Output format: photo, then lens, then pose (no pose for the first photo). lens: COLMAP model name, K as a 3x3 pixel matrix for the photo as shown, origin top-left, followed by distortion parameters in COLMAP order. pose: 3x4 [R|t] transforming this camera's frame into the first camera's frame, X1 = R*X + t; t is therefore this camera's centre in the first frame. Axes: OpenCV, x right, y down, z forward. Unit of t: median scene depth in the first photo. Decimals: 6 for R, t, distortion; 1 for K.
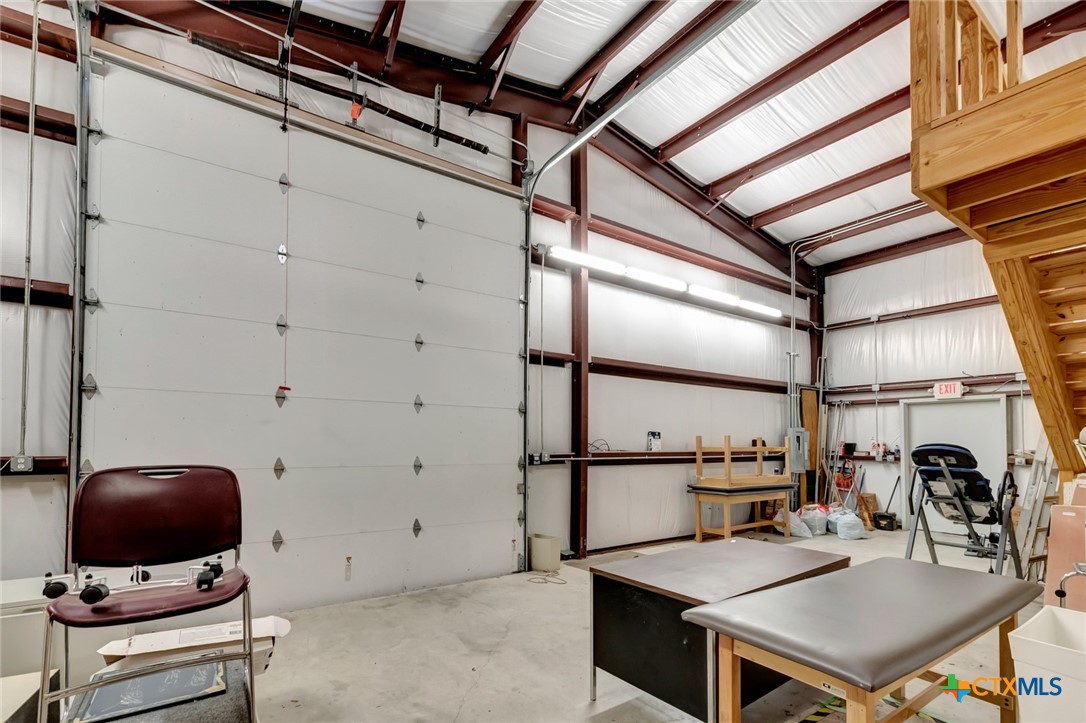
lens RADIAL K [[496.7, 0, 542.8], [0, 496.7, 428.7], [0, 0, 1]] dist [0.000055, -0.000014]
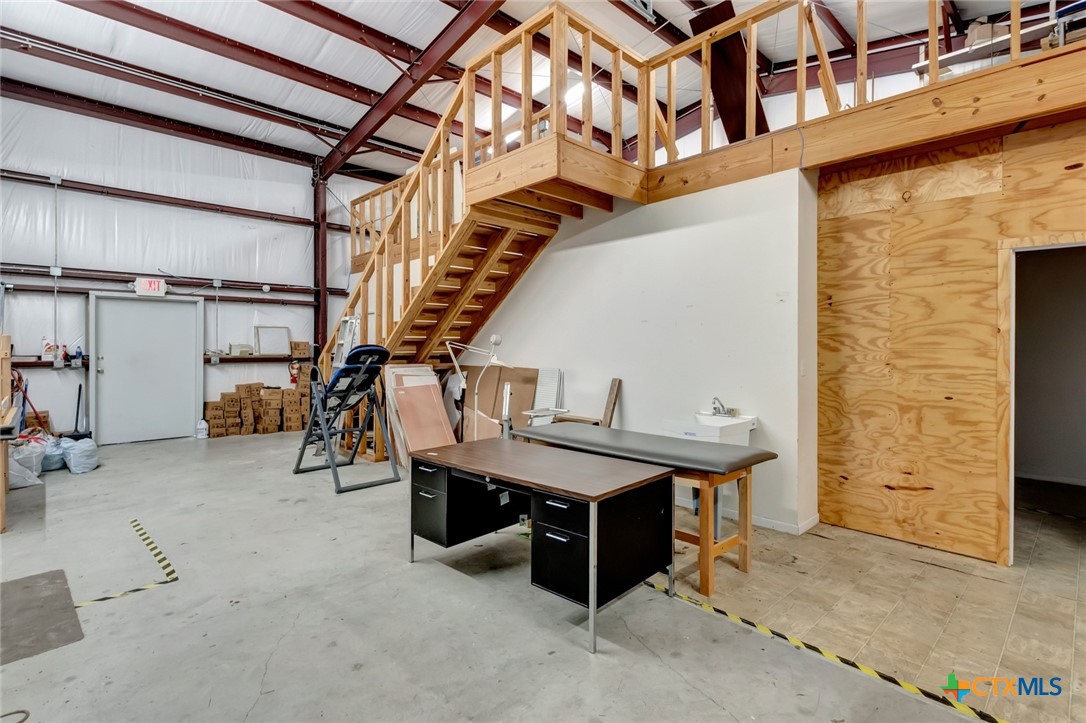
lens RADIAL K [[512.1, 0, 542.9], [0, 512.1, 343.0], [0, 0, 1]] dist [-0.000234, -0.000007]
pose [[-0.164514, -0.005552, 0.986359, -0.237967], [-0.025863, 0.999665, 0.001313, 0.007081], [-0.986036, -0.025294, -0.164603, 0.401496]]
